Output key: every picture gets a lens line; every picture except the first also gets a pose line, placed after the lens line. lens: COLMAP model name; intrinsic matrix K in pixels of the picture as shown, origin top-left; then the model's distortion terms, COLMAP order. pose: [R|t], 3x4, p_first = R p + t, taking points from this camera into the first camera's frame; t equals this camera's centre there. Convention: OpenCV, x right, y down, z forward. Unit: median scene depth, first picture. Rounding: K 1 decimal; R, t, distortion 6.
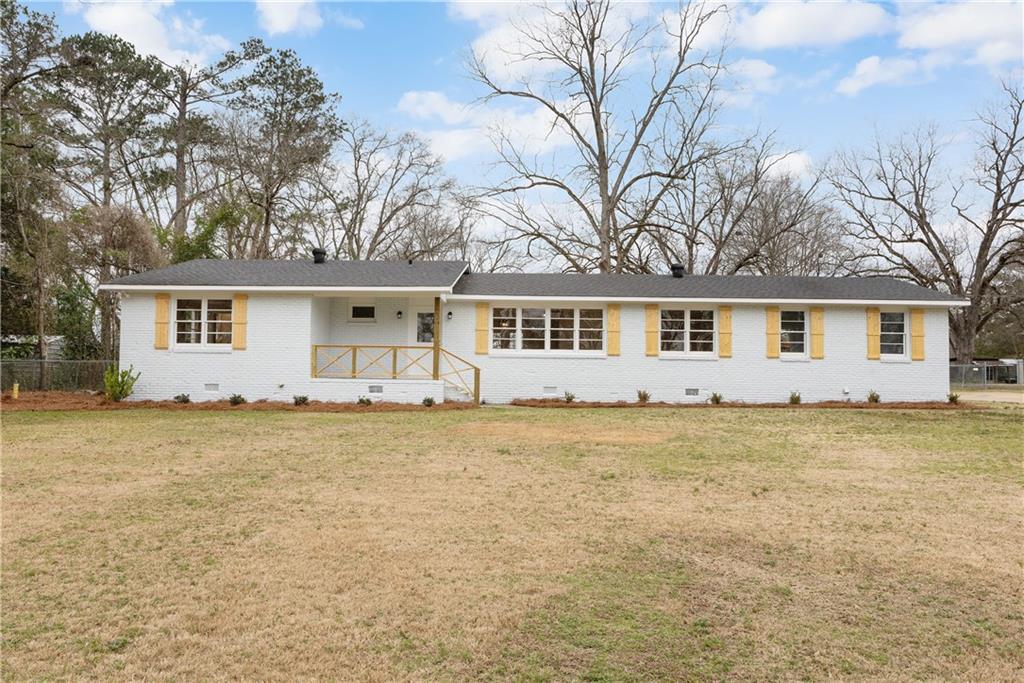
lens RADIAL K [[682.9, 0, 501.6], [0, 682.9, 342.0], [0, 0, 1]] dist [-0.019737, 0.001851]
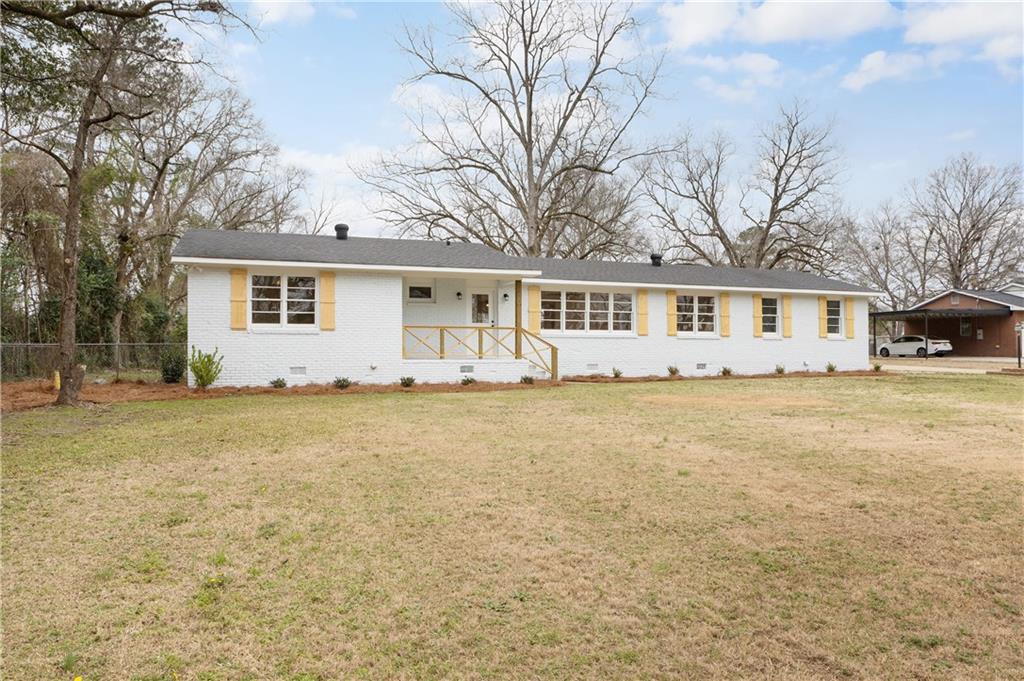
lens RADIAL K [[682.9, 0, 510.8], [0, 682.9, 342.0], [0, 0, 1]] dist [-0.019737, 0.001851]
pose [[0.941473, -0.005852, 0.337038, -0.435447], [-0.005730, 0.999427, 0.033359, -0.005462], [-0.337040, -0.033338, 0.940900, 0.014577]]
